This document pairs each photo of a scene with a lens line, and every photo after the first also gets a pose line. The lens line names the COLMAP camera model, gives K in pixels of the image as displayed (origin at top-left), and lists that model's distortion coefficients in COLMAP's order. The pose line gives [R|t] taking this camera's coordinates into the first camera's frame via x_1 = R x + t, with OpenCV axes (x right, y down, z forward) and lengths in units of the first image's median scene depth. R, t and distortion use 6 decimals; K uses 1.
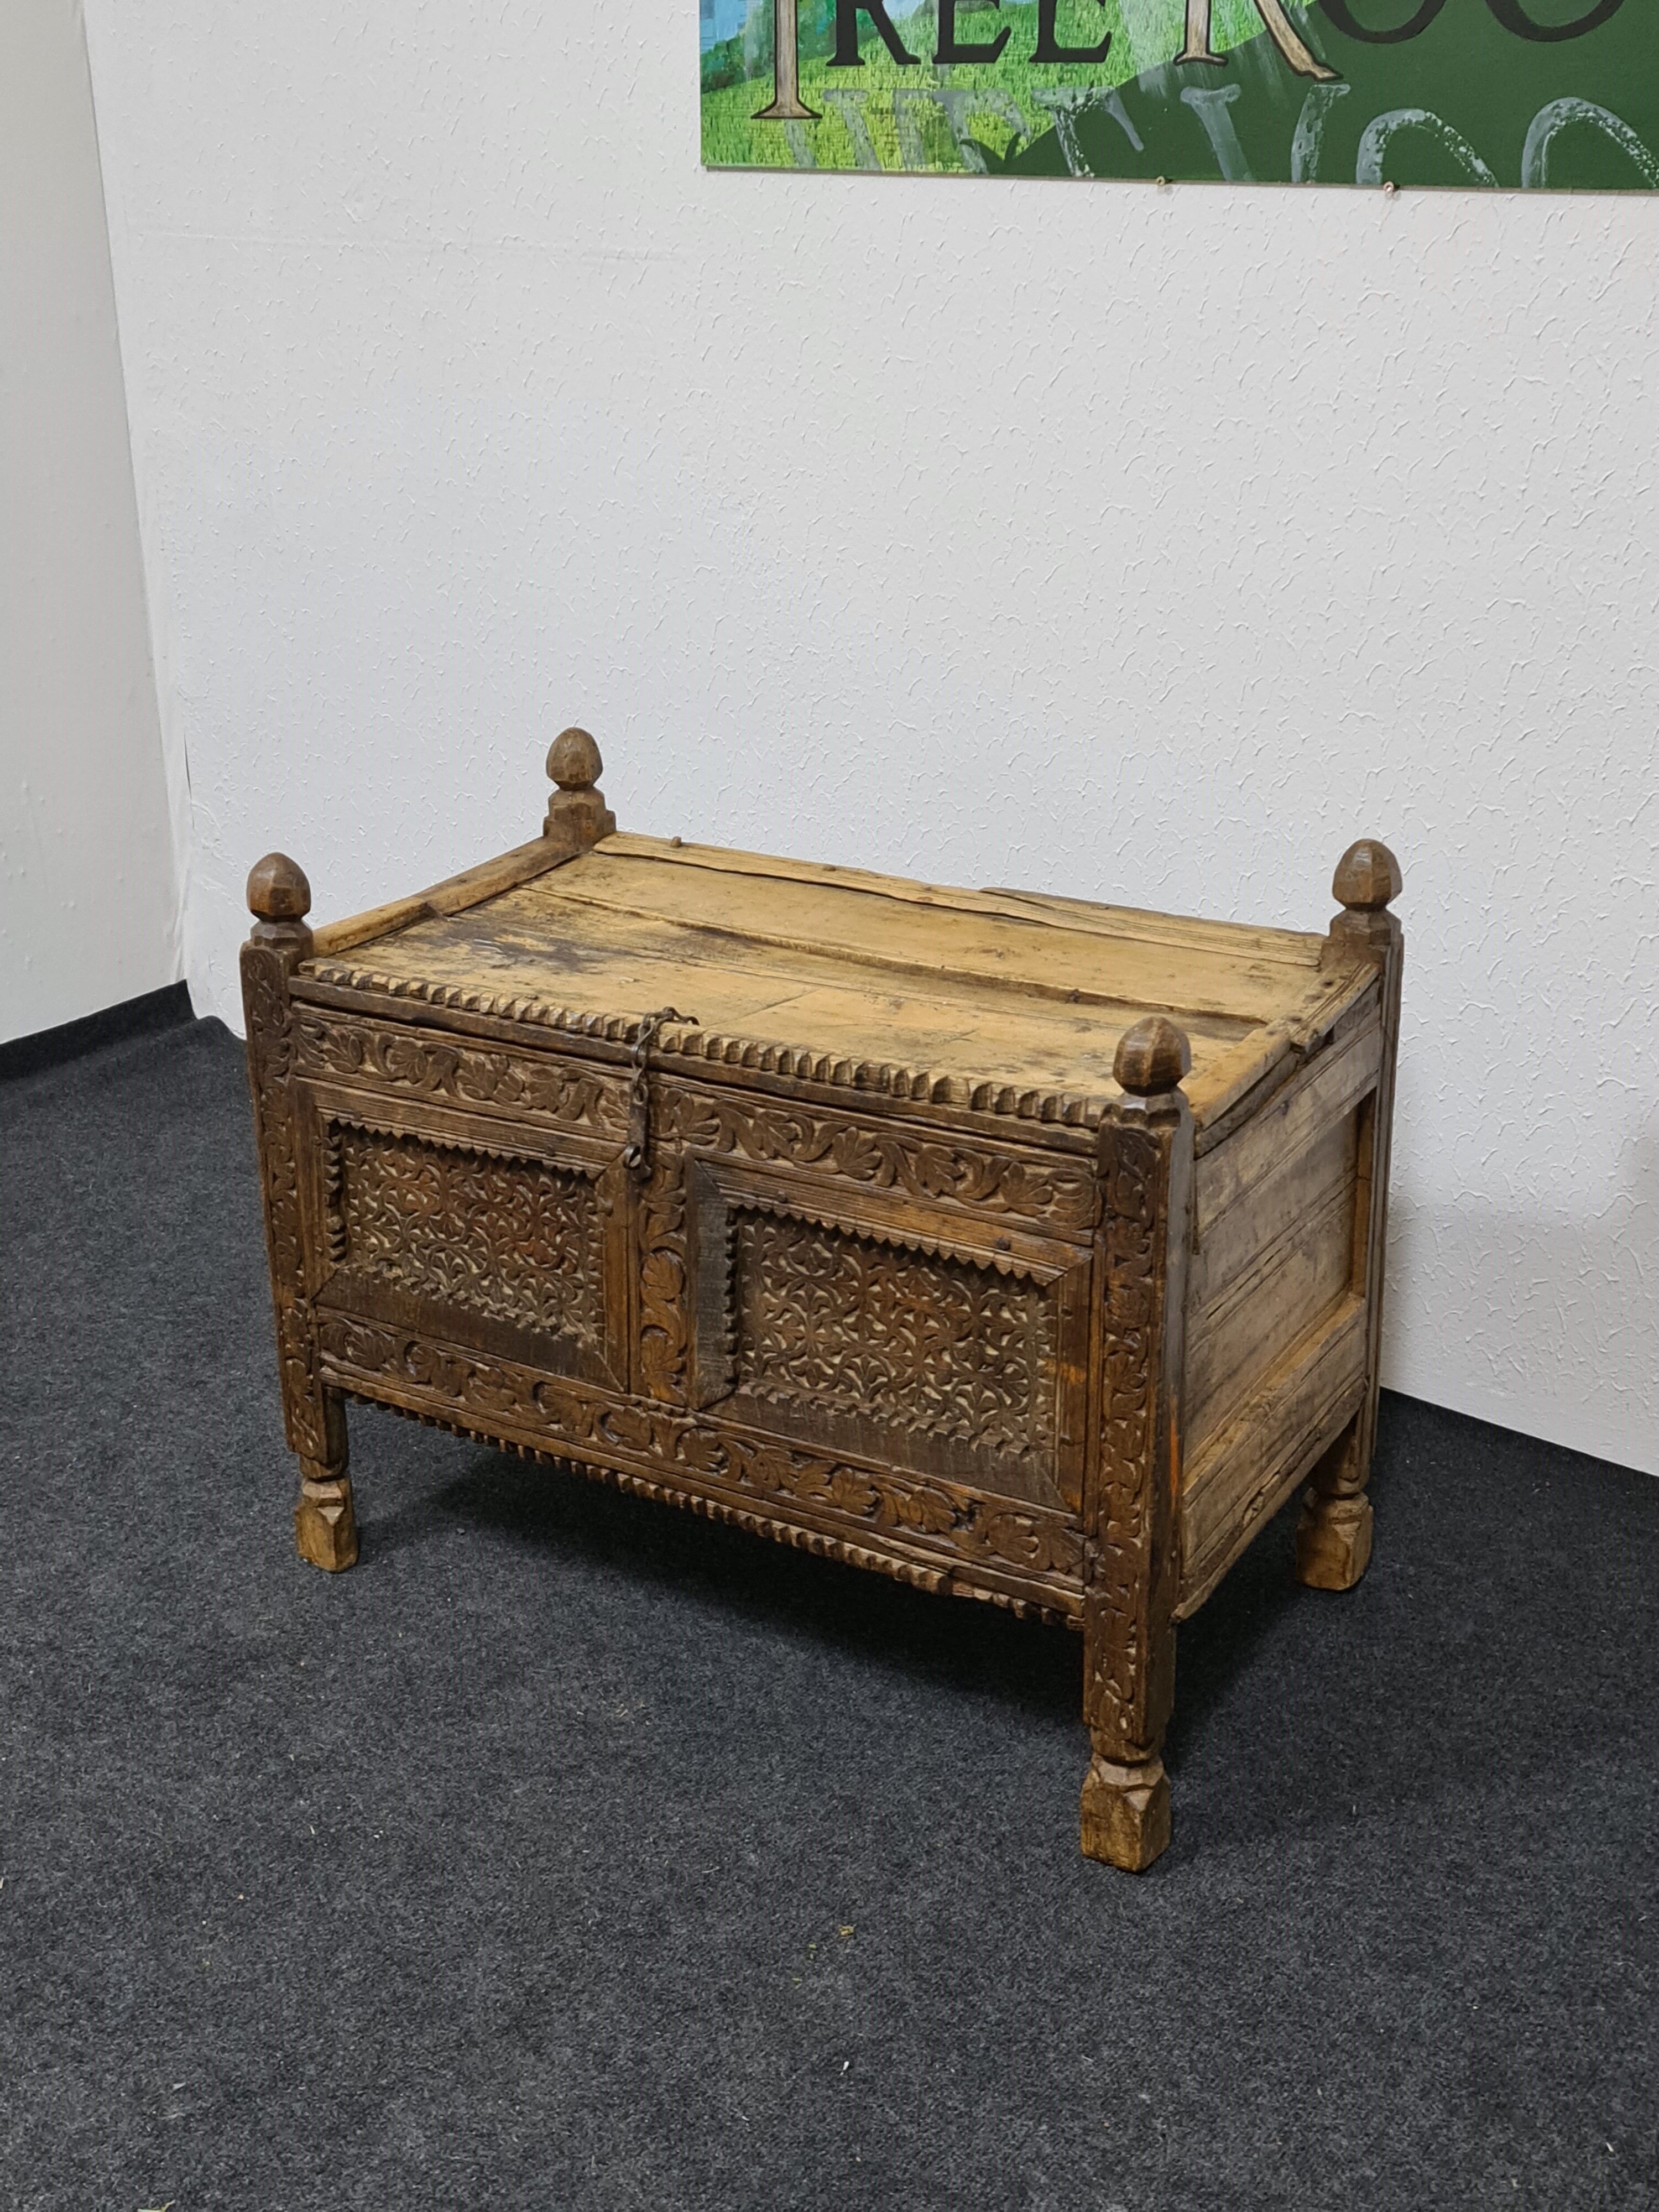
lens RADIAL K [[2610.8, 0, 805.3], [0, 2610.8, 1099.9], [0, 0, 1]] dist [0.113782, -0.233324]
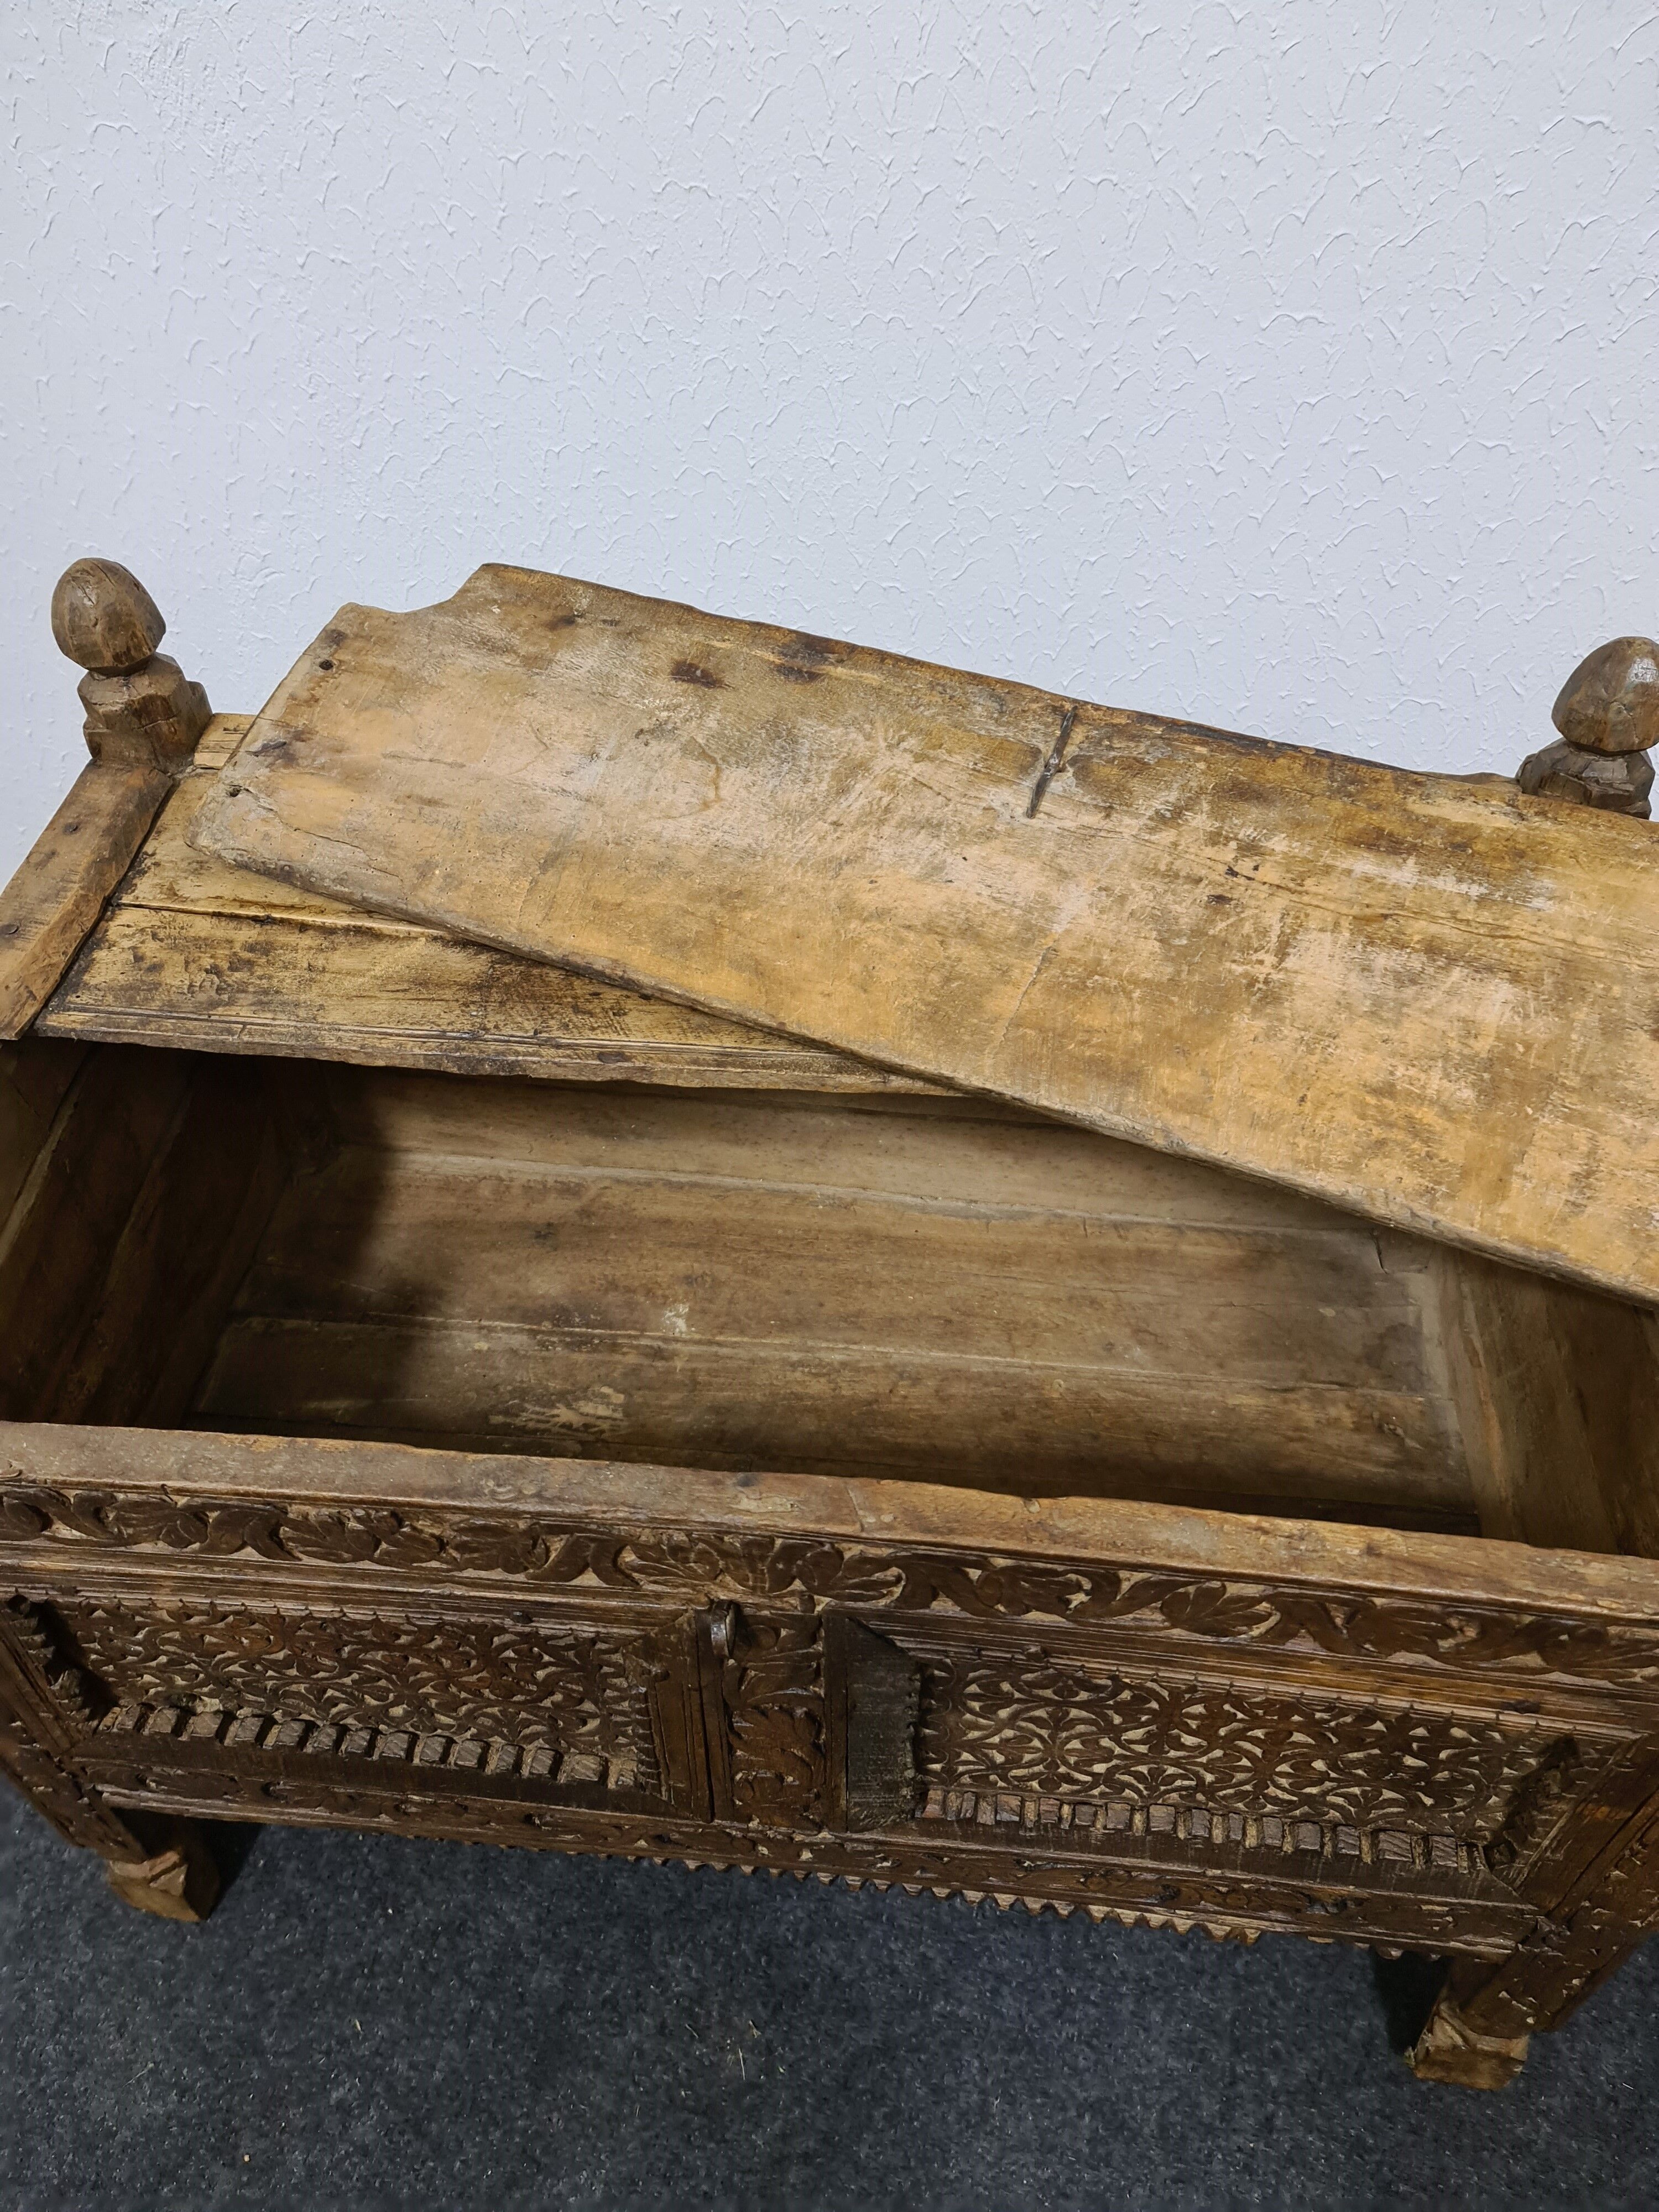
lens RADIAL K [[1614.3, 0, 814.9], [0, 1614.3, 1114.5], [0, 0, 1]] dist [0.086922, -0.080632]
pose [[0.899305, -0.313897, 0.304497, -0.113945], [0.152593, 0.877747, 0.454176, -0.213640], [-0.409836, -0.361979, 0.837261, 0.746045]]
